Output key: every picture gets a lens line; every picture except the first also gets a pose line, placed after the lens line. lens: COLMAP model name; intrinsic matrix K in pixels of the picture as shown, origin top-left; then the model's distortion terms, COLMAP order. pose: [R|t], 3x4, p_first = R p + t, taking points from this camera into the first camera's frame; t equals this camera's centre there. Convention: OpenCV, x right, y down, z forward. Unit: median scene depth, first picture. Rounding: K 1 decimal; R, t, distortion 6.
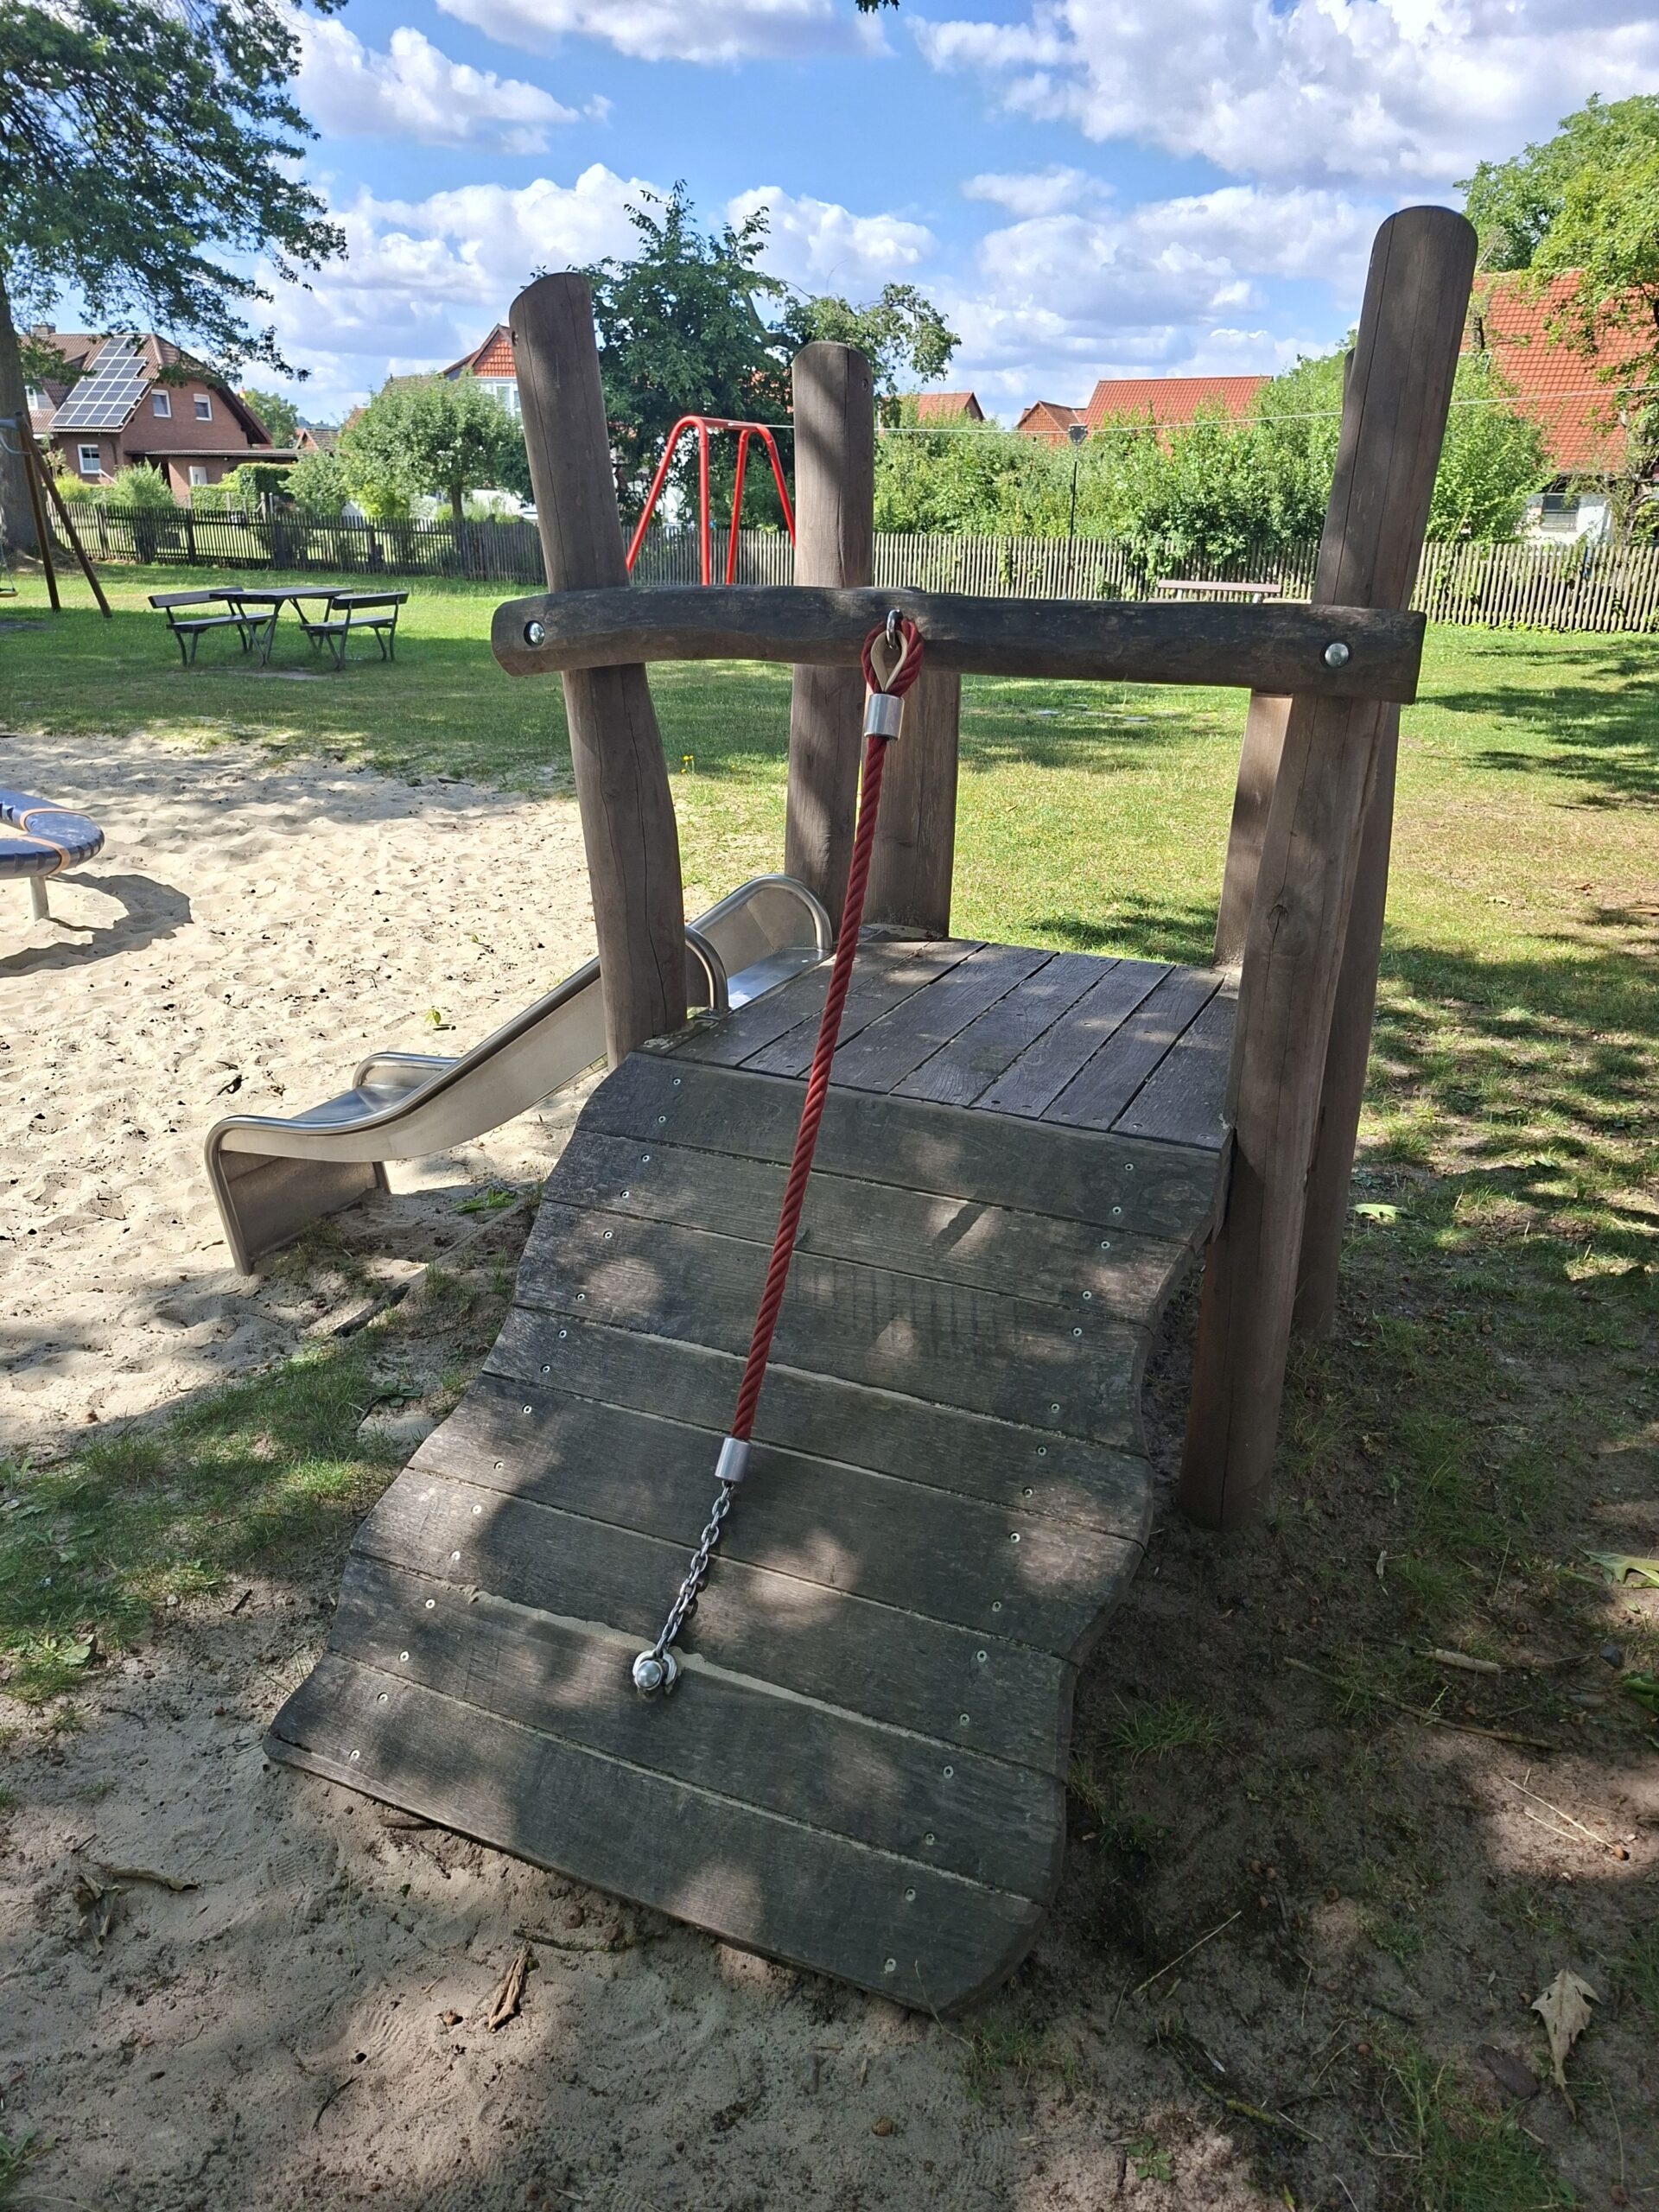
lens RADIAL K [[1486.2, 0, 829.5], [0, 1486.2, 1106.0], [0, 0, 1]] dist [0.075415, -0.089326]
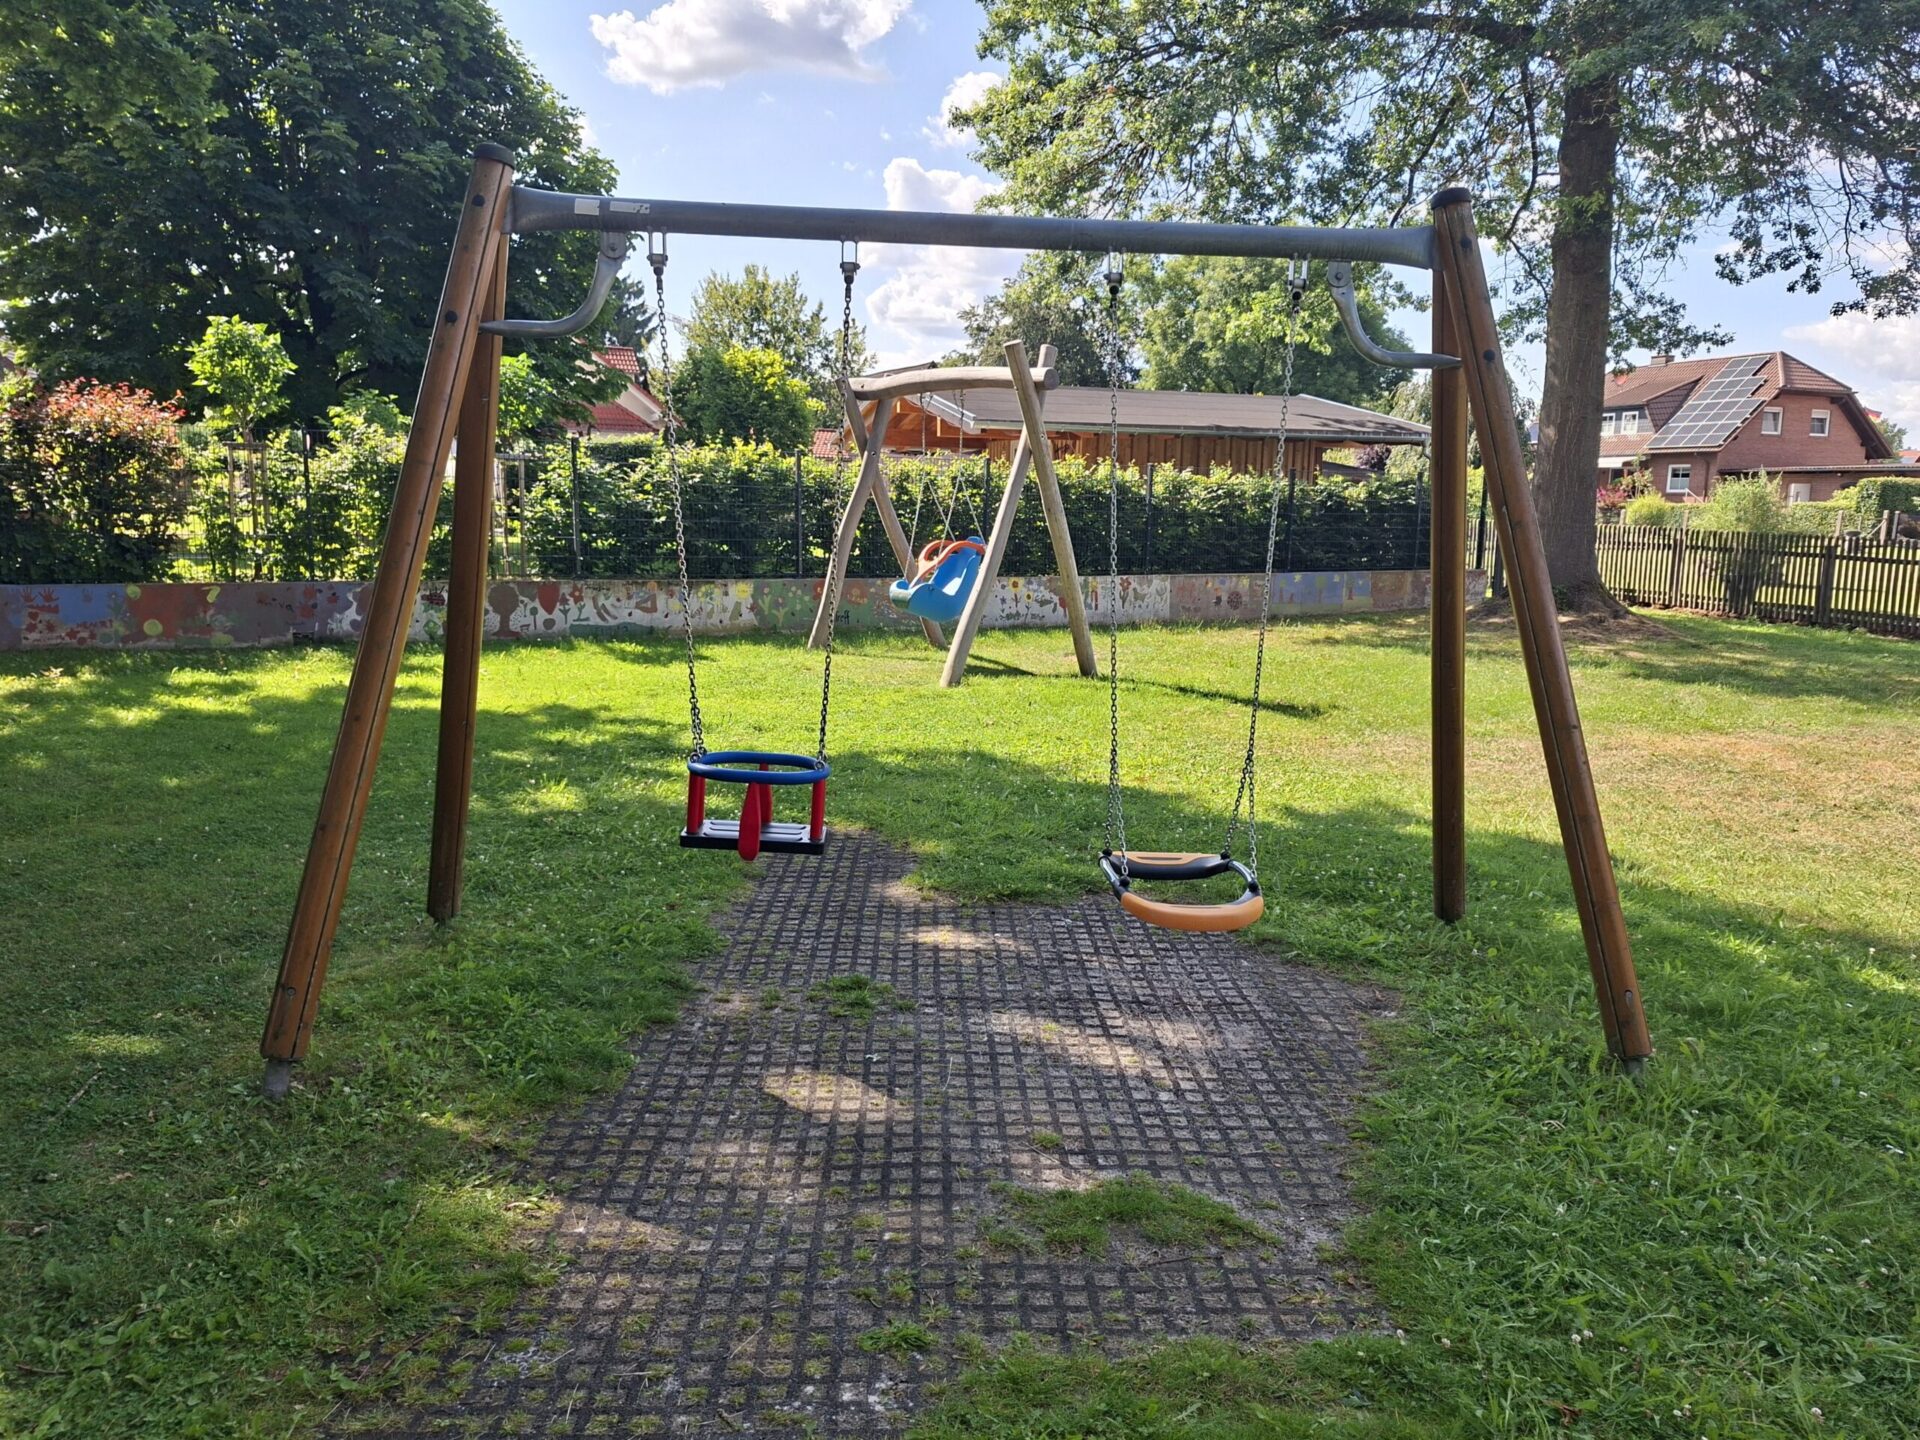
lens RADIAL K [[1307.5, 0, 952.8], [0, 1307.5, 697.5], [0, 0, 1]] dist [0.050762, -0.091683]
pose [[0.605436, 0.105799, -0.788831, -0.239588], [-0.294358, 0.950613, -0.098426, -0.198500], [0.739460, 0.291790, 0.606678, 0.486491]]
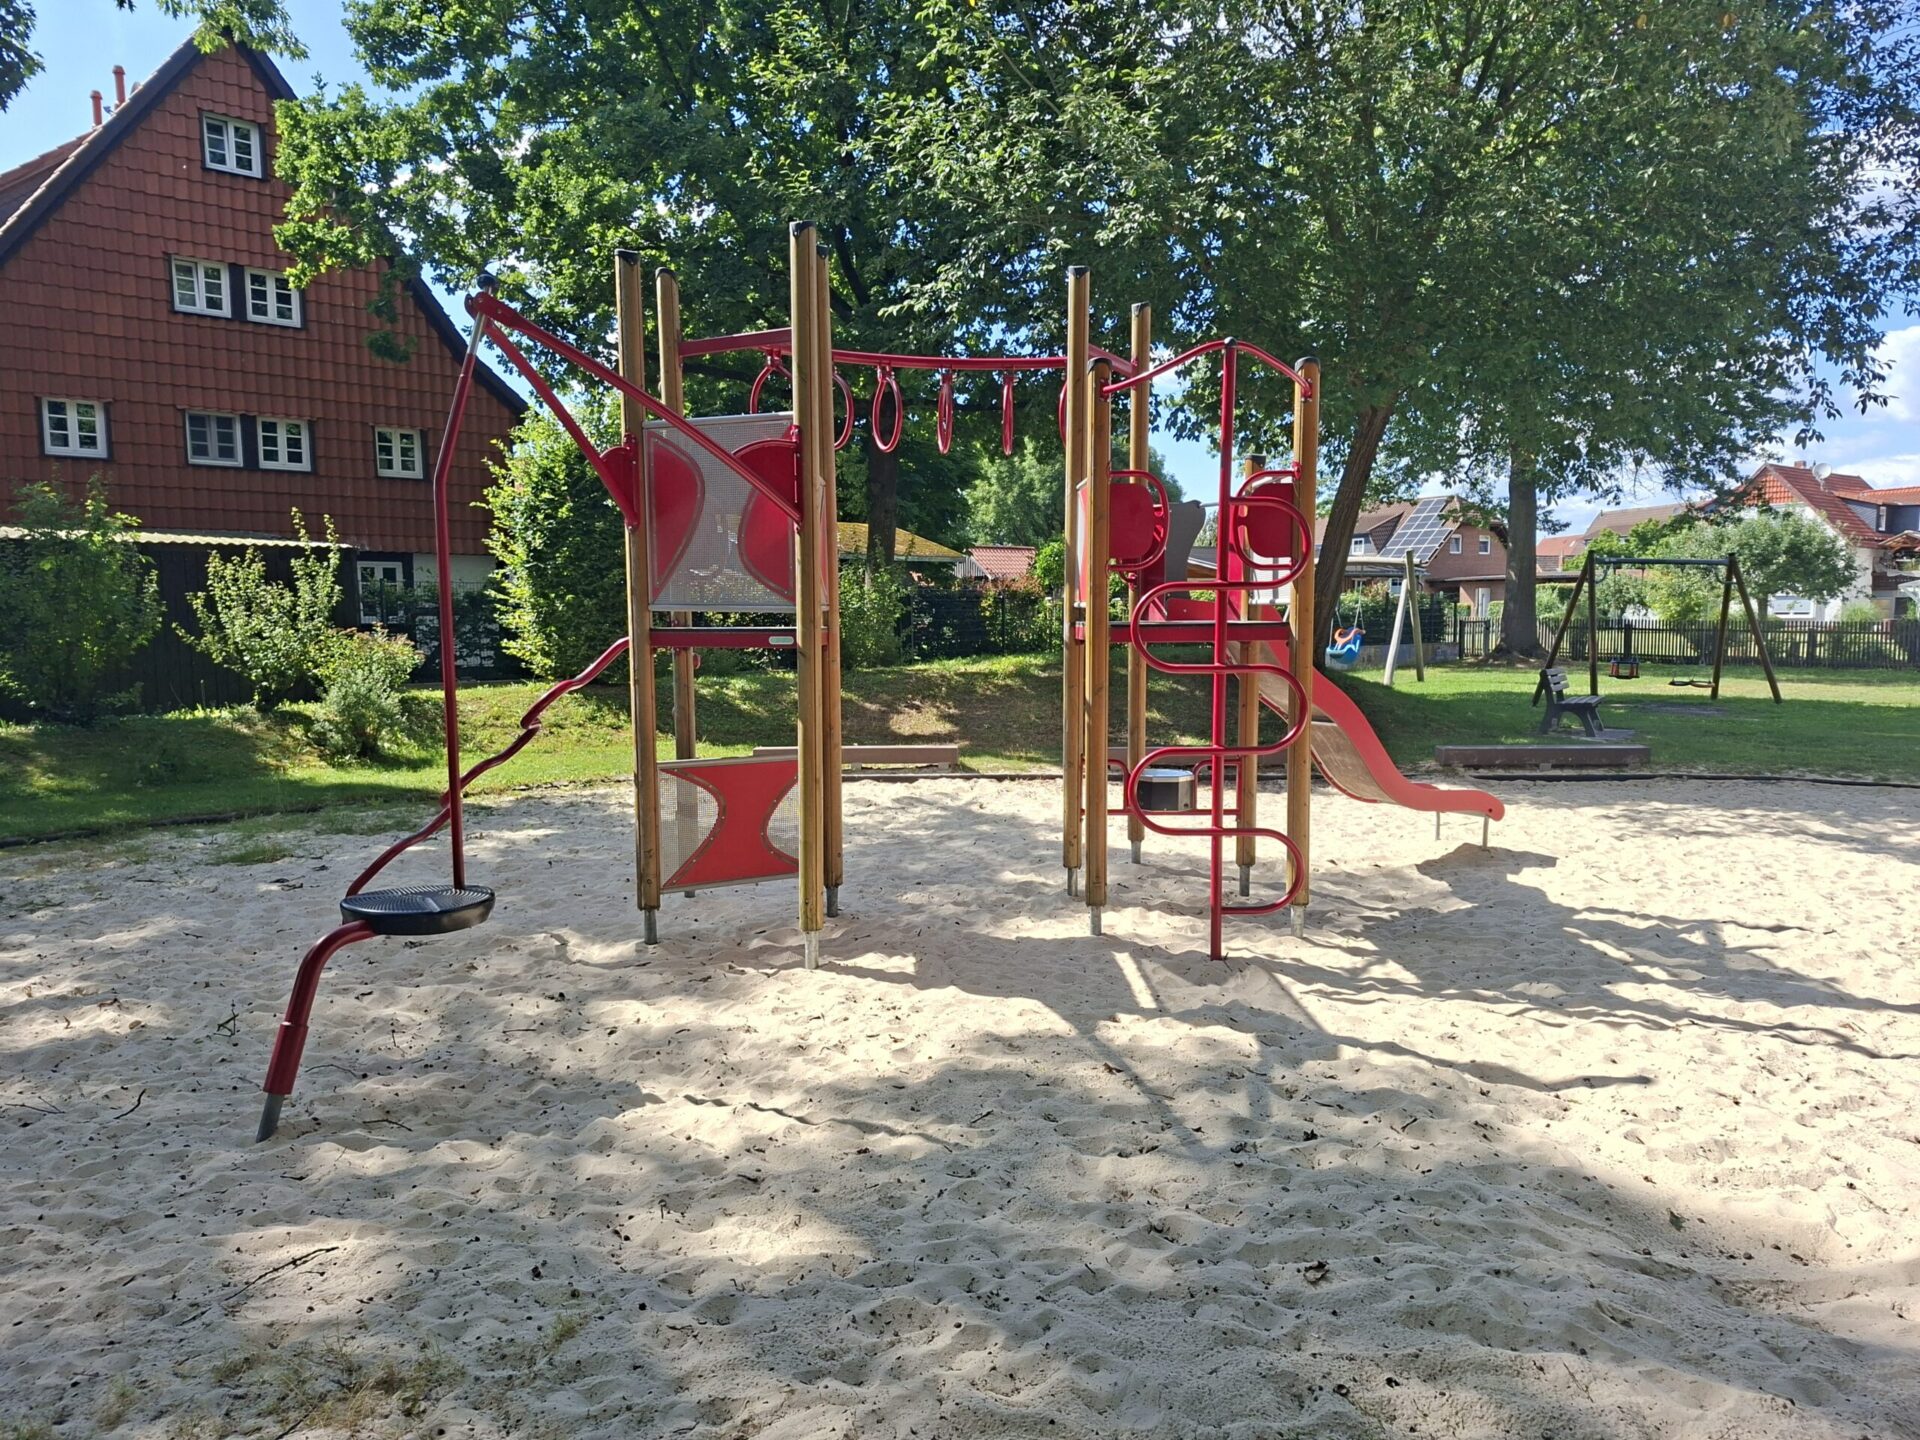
lens RADIAL K [[1307.5, 0, 952.8], [0, 1307.5, 697.5], [0, 0, 1]] dist [0.050762, -0.091683]
pose [[0.789743, 0.012876, -0.613303, -0.214275], [-0.203019, 0.948925, -0.241503, 0.042573], [0.578869, 0.315237, 0.752021, -0.125693]]
